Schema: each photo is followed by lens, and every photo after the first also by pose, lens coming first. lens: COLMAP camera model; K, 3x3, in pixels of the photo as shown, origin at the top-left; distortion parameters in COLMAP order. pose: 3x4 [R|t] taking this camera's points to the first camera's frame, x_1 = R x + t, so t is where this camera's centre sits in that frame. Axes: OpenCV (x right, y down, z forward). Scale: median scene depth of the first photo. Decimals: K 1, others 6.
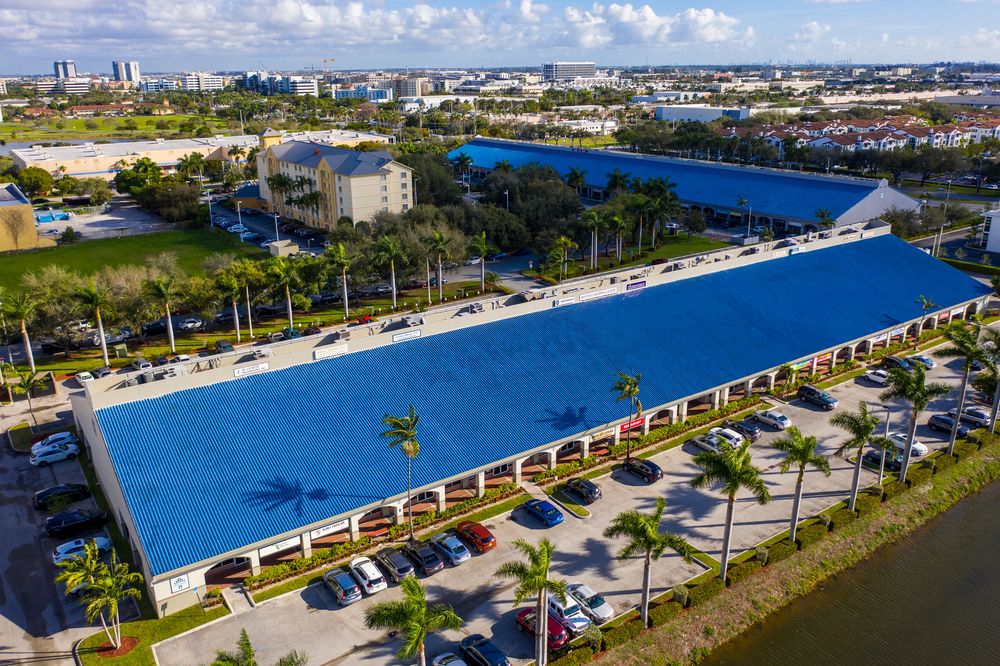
lens RADIAL K [[787.3, 0, 500.0], [0, 787.3, 333.0], [0, 0, 1]] dist [-0.009507, -0.001141]
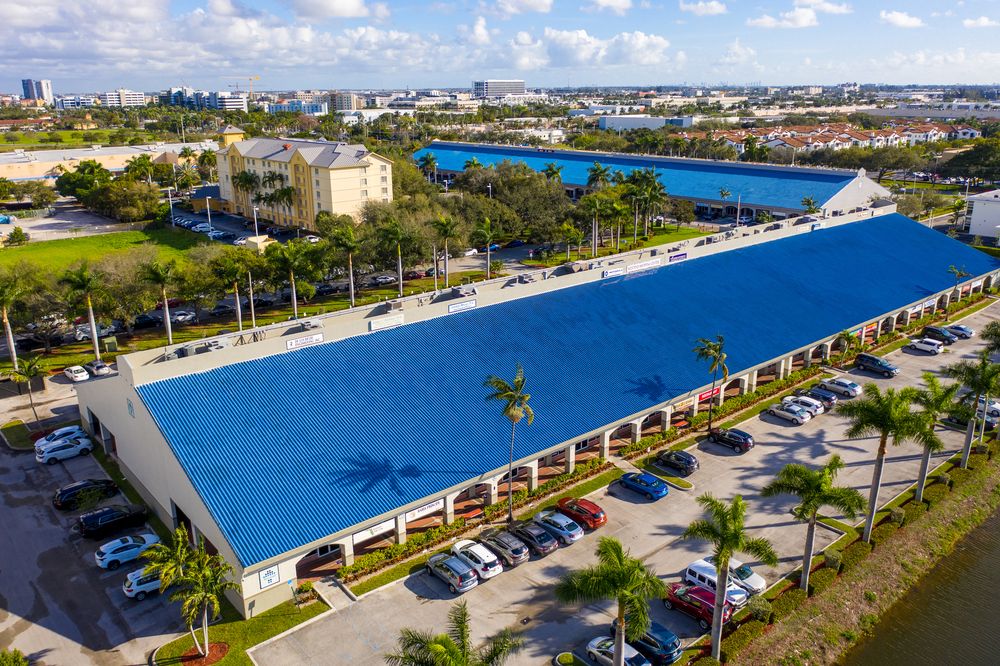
lens RADIAL K [[787.3, 0, 500.0], [0, 787.3, 333.0], [0, 0, 1]] dist [-0.009507, -0.001141]
pose [[0.995720, -0.026404, 0.088573, -0.141877], [0.028560, 0.999324, -0.023167, 0.051751], [-0.087902, 0.025597, 0.995800, 0.080125]]
